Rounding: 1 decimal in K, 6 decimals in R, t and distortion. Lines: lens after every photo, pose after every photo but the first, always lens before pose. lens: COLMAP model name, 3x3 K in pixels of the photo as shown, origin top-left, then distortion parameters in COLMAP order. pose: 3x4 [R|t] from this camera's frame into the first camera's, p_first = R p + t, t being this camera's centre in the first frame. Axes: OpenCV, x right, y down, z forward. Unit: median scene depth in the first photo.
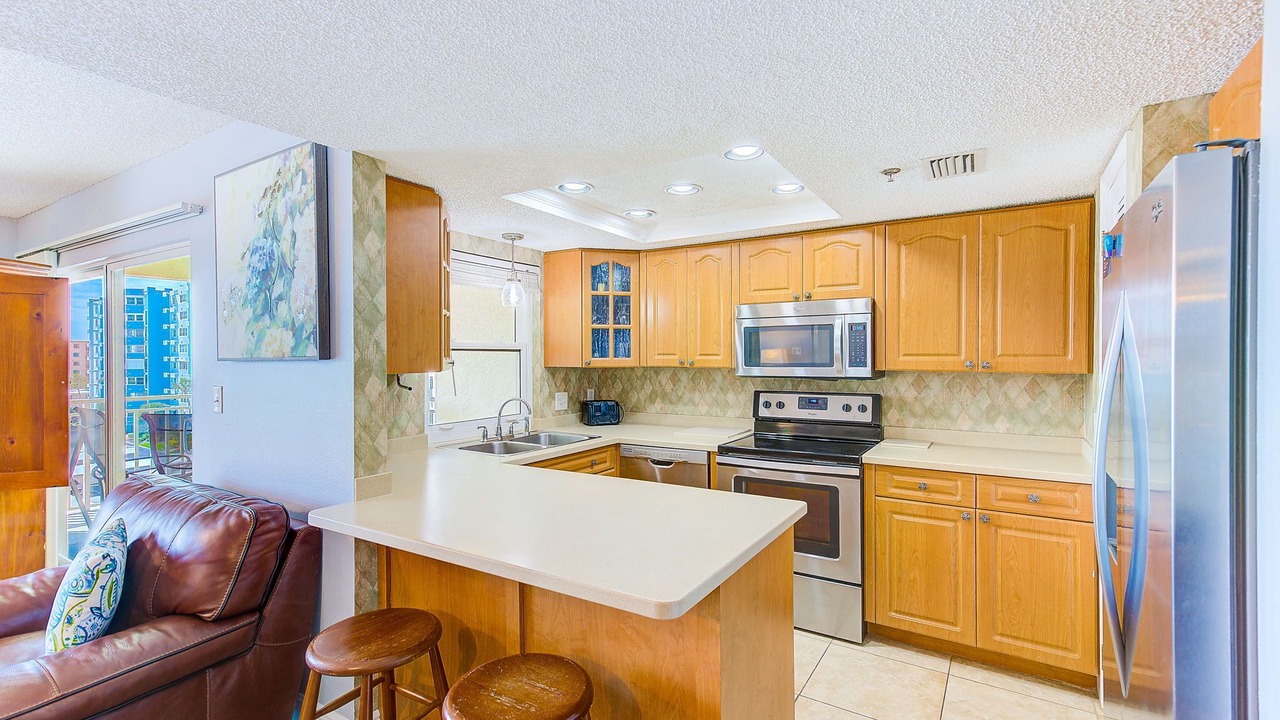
lens RADIAL K [[581.0, 0, 654.0], [0, 581.0, 359.9], [0, 0, 1]] dist [0.012021, 0.001511]
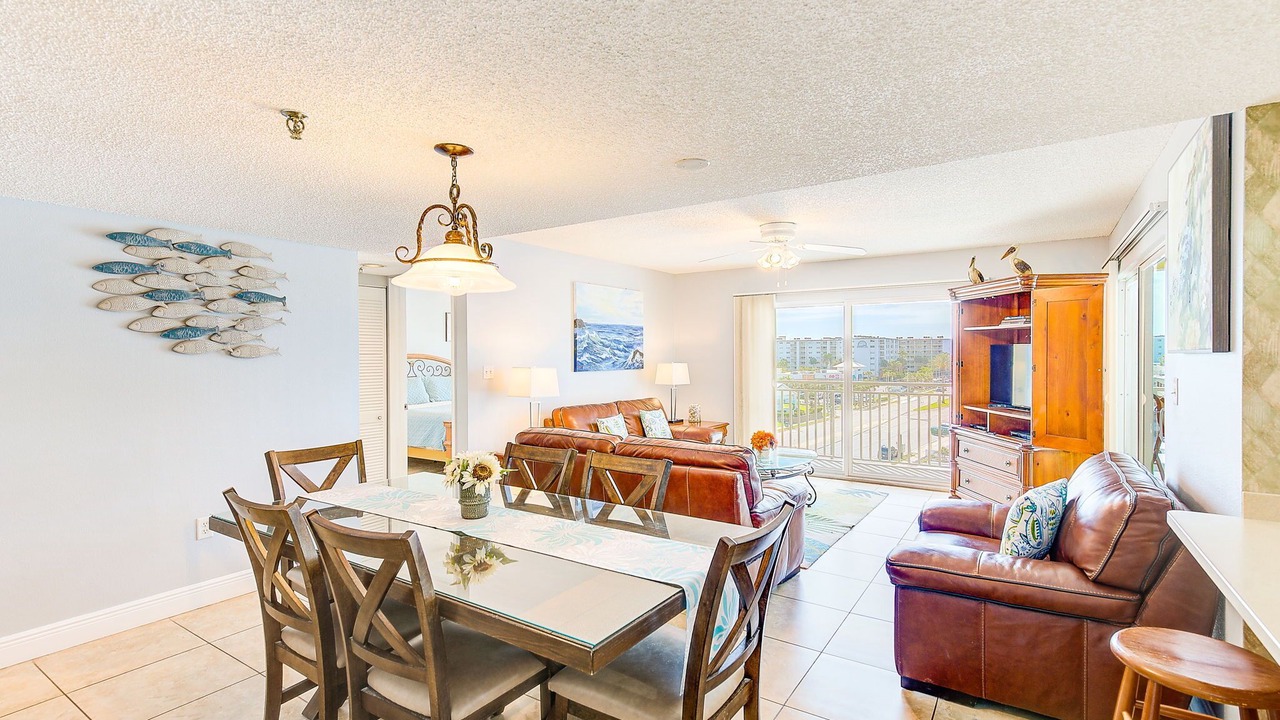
lens RADIAL K [[581.0, 0, 624.6], [0, 581.0, 359.2], [0, 0, 1]] dist [0.012021, 0.001511]
pose [[-0.055091, 0.012954, -0.998397, 0.142784], [0.002859, 0.999914, 0.012816, -0.001523], [0.998477, -0.002149, -0.055124, 0.050257]]
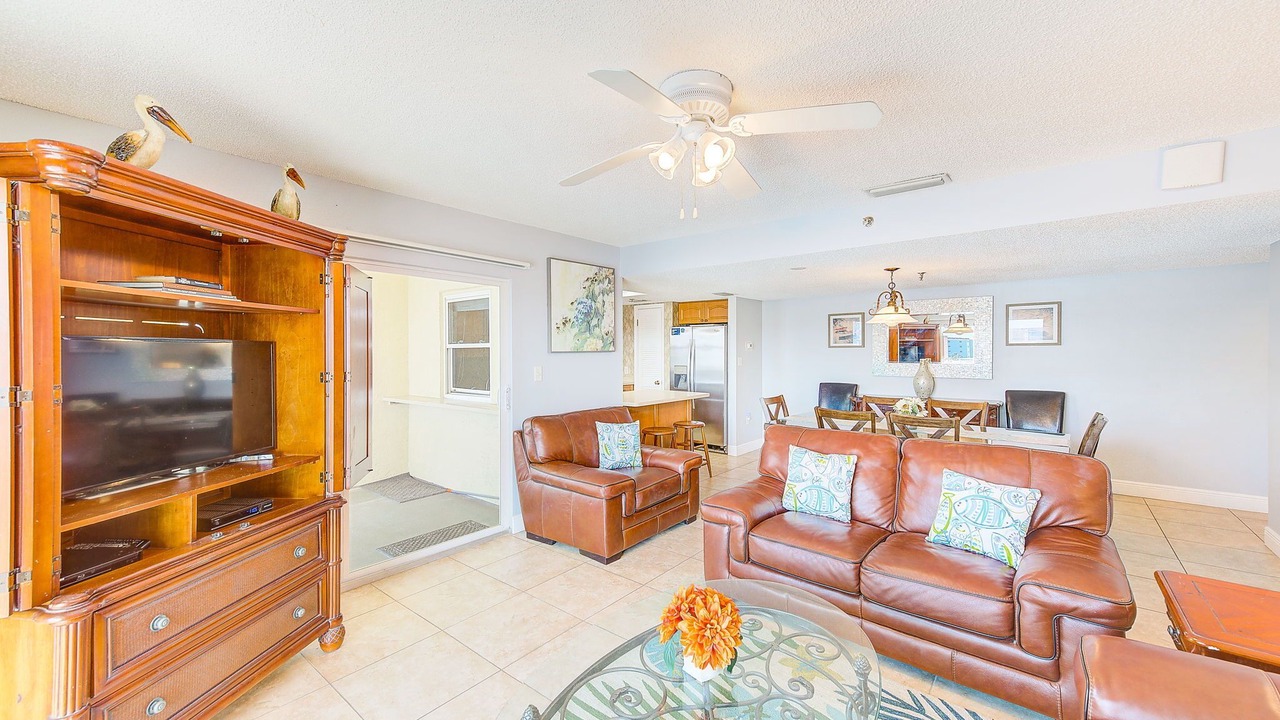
lens RADIAL K [[497.7, 0, 640.2], [0, 497.7, 353.7], [0, 0, 1]] dist [0.019577, -0.000088]
pose [[0.137175, -0.002875, 0.990543, -1.041225], [0.006488, 0.999977, 0.002004, 0.001901], [-0.990526, 0.006152, 0.137190, 0.213070]]
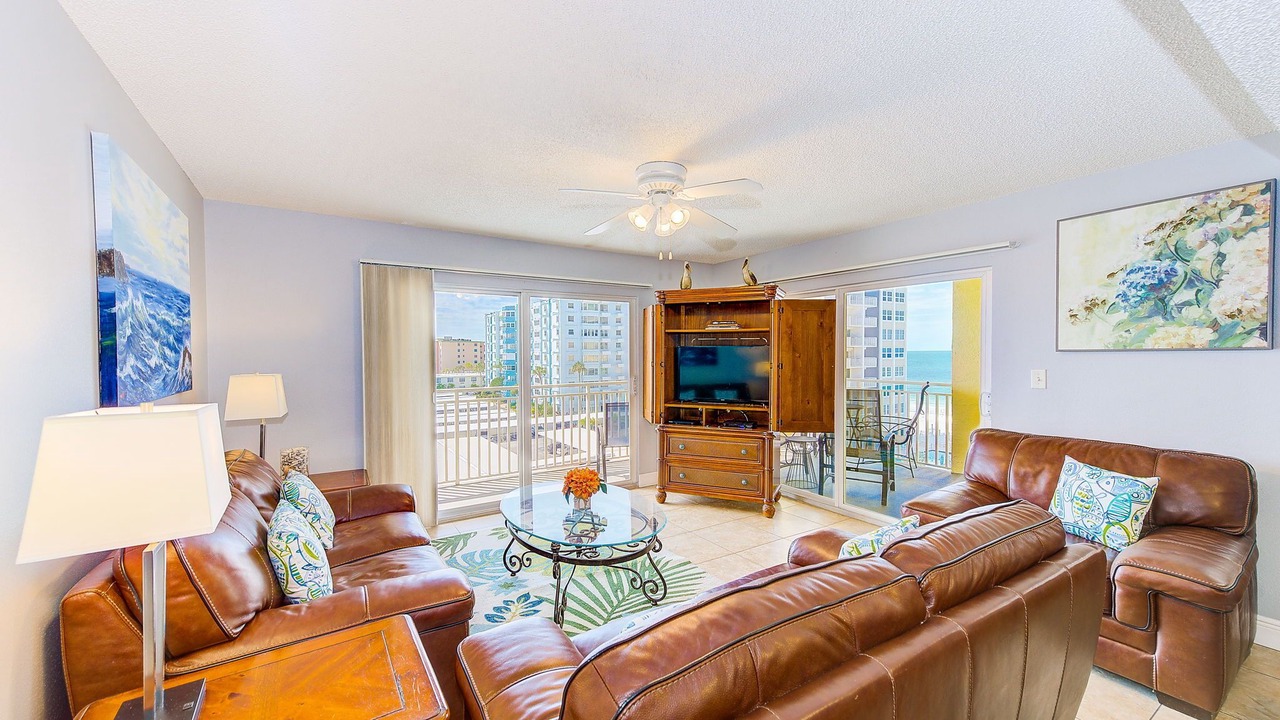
lens RADIAL K [[497.7, 0, 643.7], [0, 497.7, 364.9], [0, 0, 1]] dist [0.019577, -0.000088]
pose [[0.904303, 0.006606, -0.426840, -0.501580], [0.003509, 0.999731, 0.022905, 0.001381], [0.426876, -0.022211, 0.904037, -0.235074]]
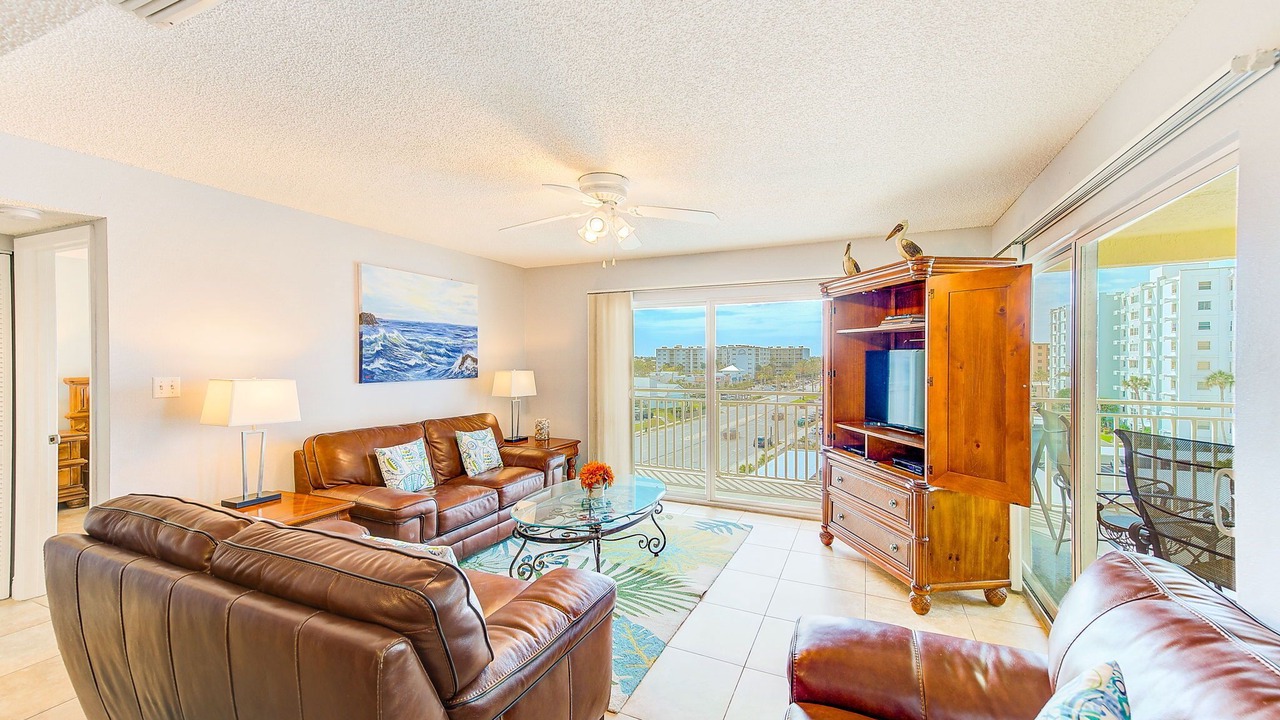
lens RADIAL K [[497.7, 0, 631.5], [0, 497.7, 362.8], [0, 0, 1]] dist [0.019577, -0.000088]
pose [[0.114026, 0.010611, -0.993421, -0.189708], [-0.002058, 0.999943, 0.010445, -0.001095], [0.993476, 0.000854, 0.114041, 0.193149]]
